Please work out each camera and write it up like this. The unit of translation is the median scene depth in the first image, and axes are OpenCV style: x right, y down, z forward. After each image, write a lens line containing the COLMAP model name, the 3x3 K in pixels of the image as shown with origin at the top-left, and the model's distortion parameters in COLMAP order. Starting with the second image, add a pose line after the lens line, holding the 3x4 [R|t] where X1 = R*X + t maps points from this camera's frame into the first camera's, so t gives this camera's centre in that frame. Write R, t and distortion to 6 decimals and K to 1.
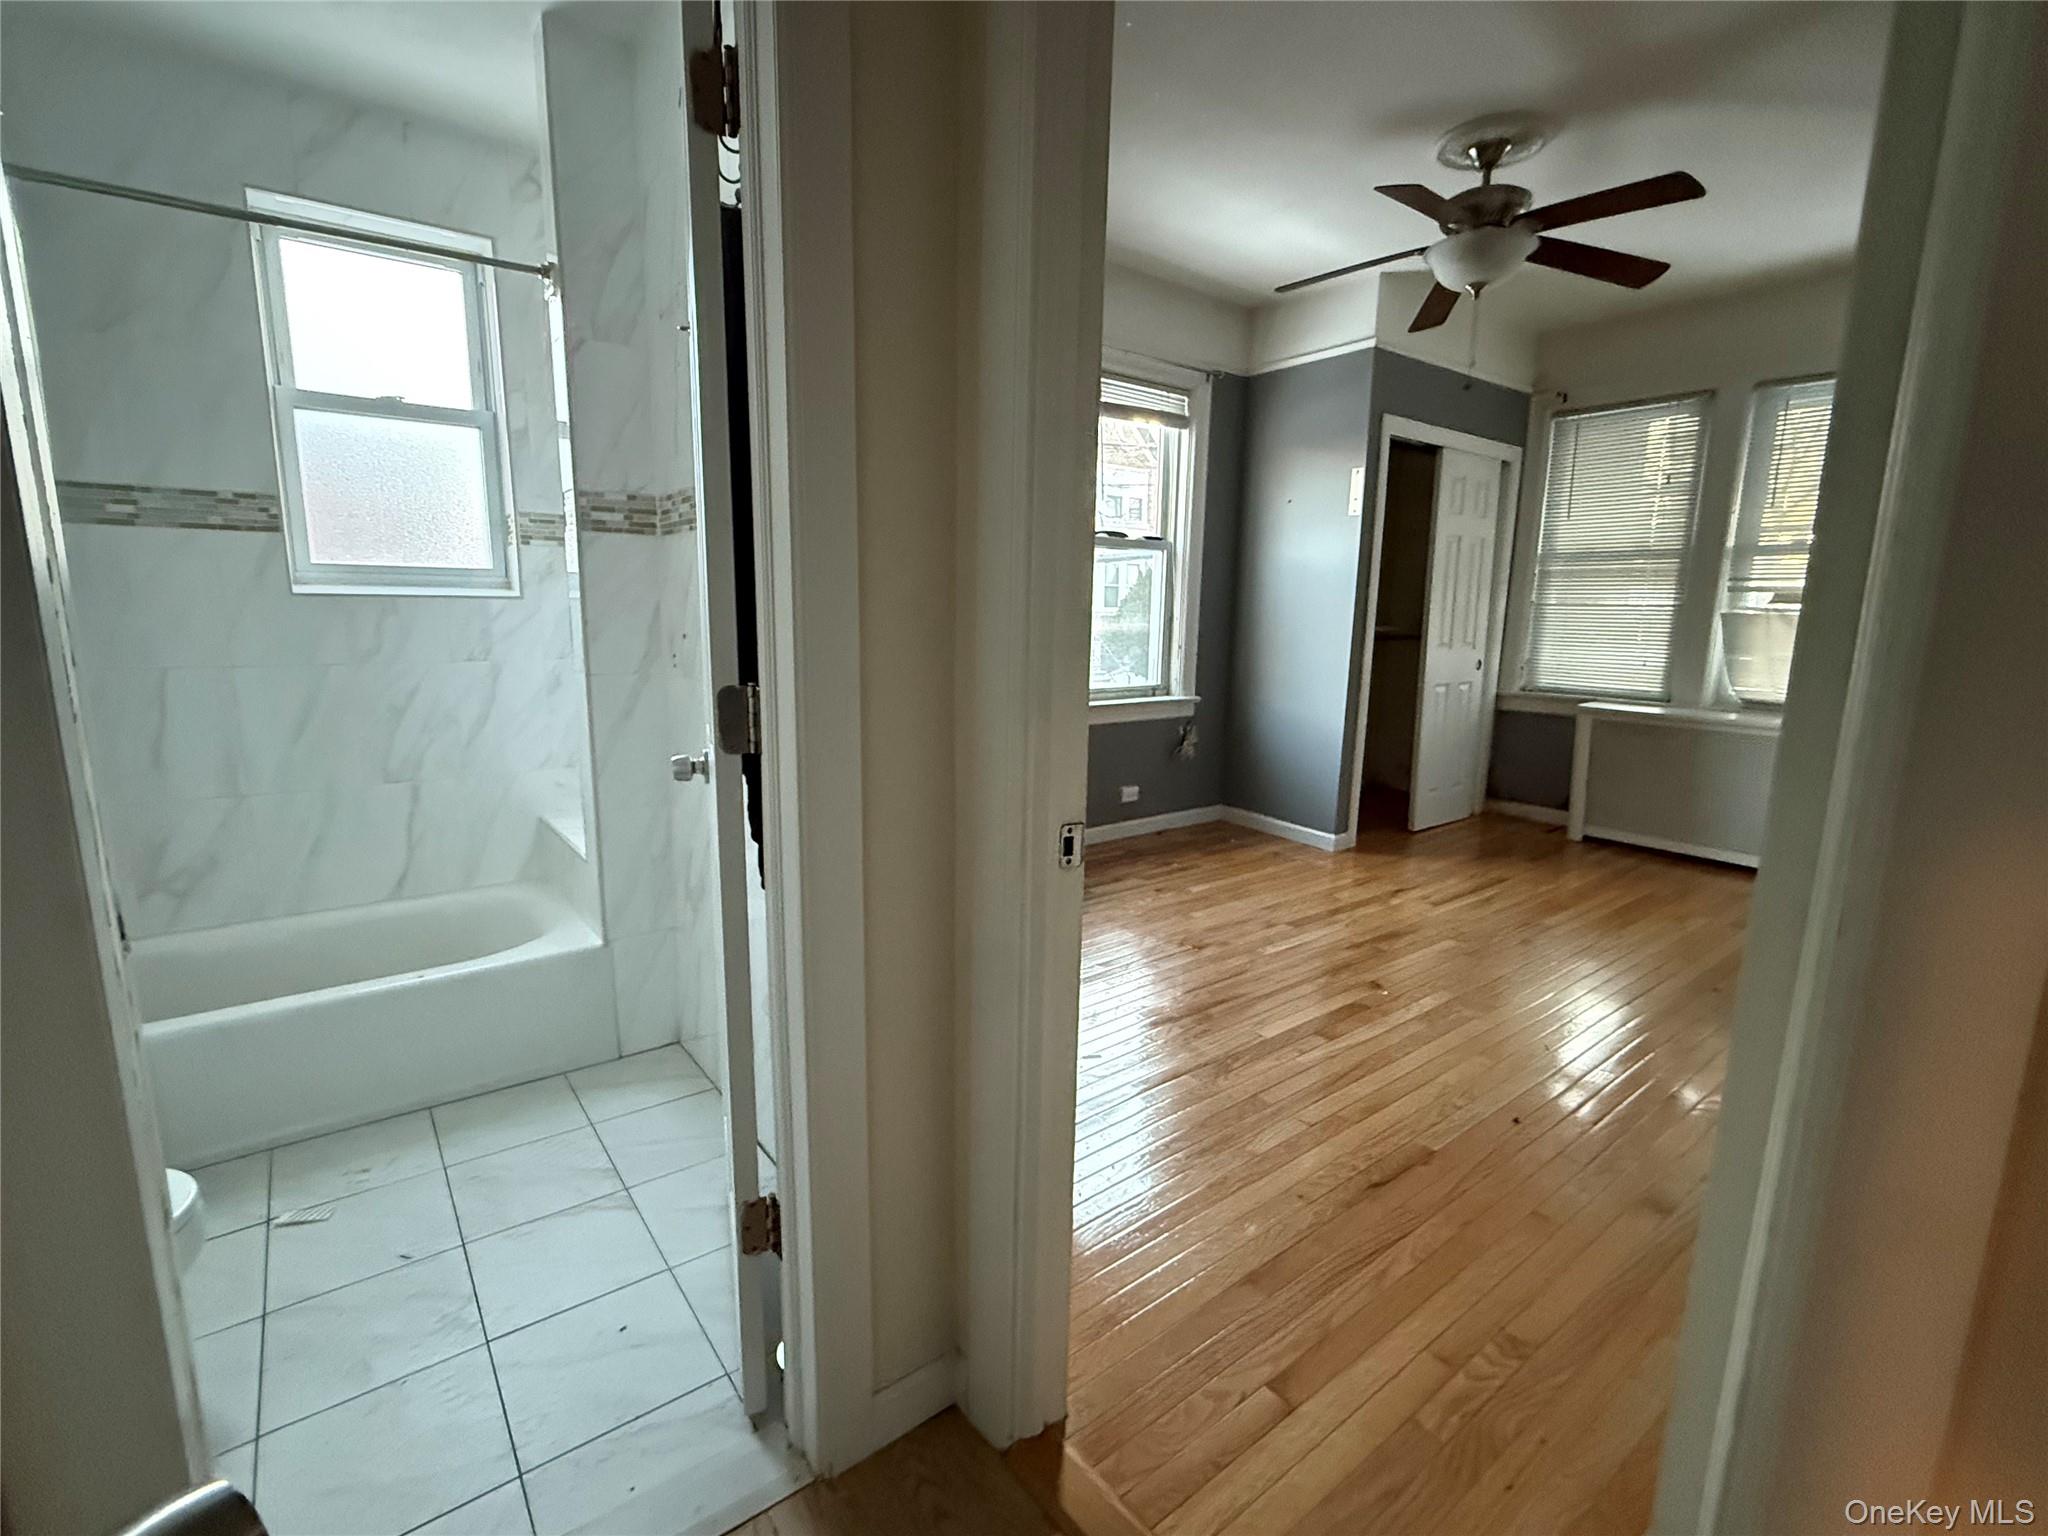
lens RADIAL K [[917.5, 0, 1028.5], [0, 917.5, 770.6], [0, 0, 1]] dist [0.000128, -0.001341]
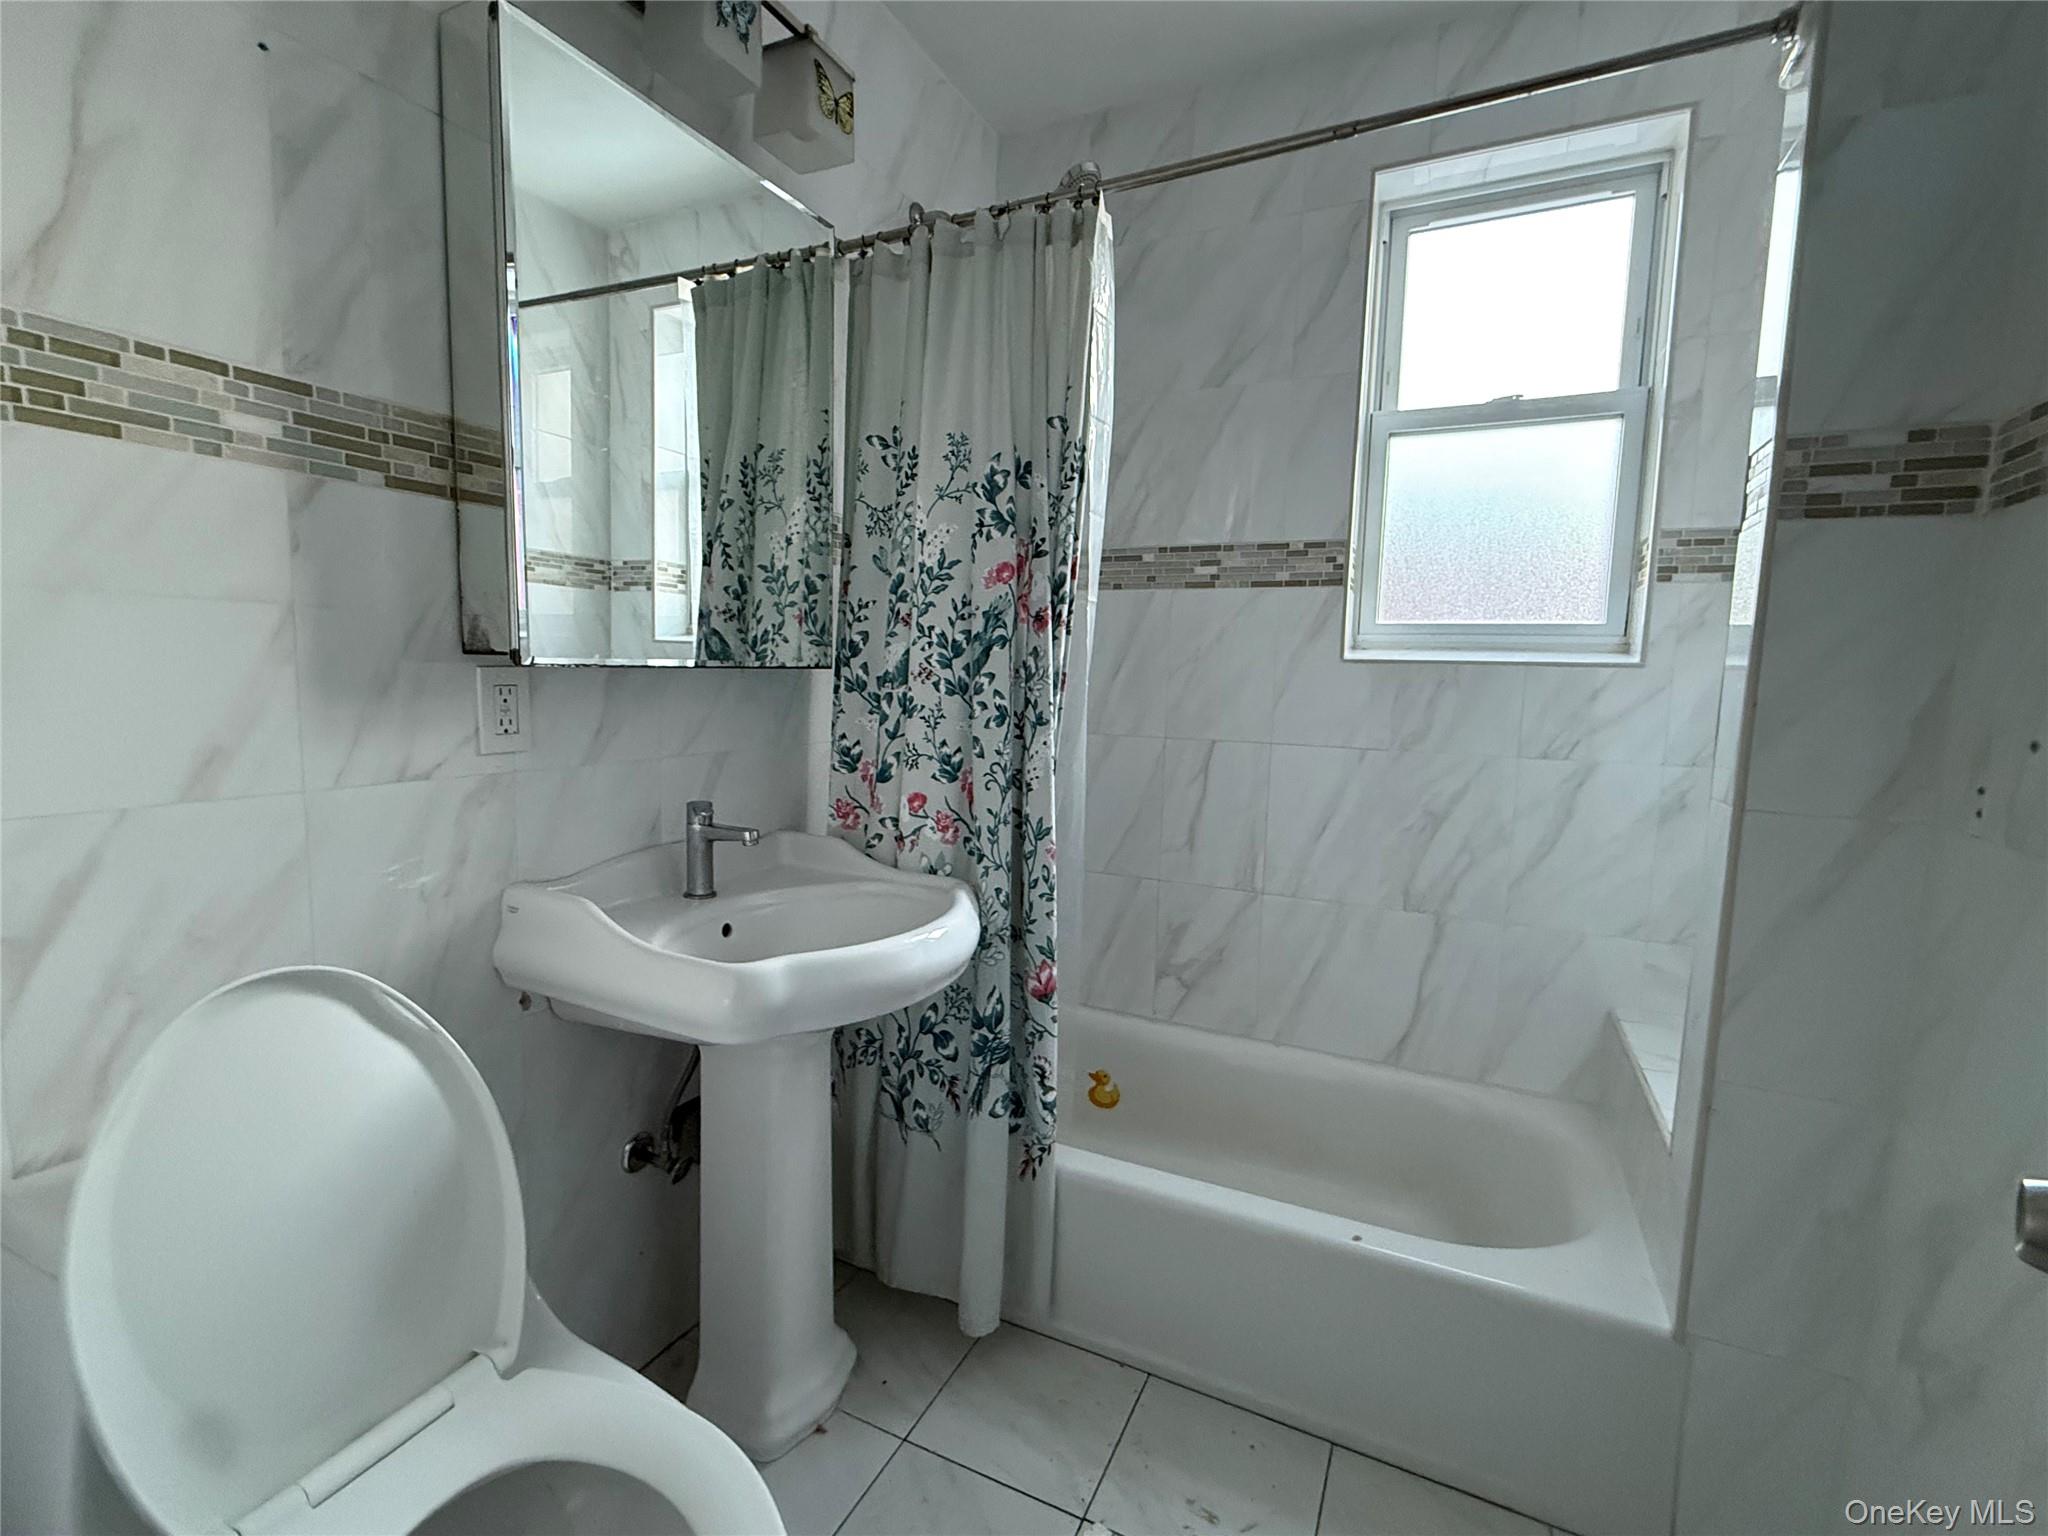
lens RADIAL K [[917.5, 0, 1028.5], [0, 917.5, 770.6], [0, 0, 1]] dist [0.000128, -0.001341]
pose [[0.446903, 0.093007, -0.889734, -0.195072], [-0.174681, 0.984508, 0.015174, -0.059926], [0.877362, 0.148638, 0.456226, 0.398312]]
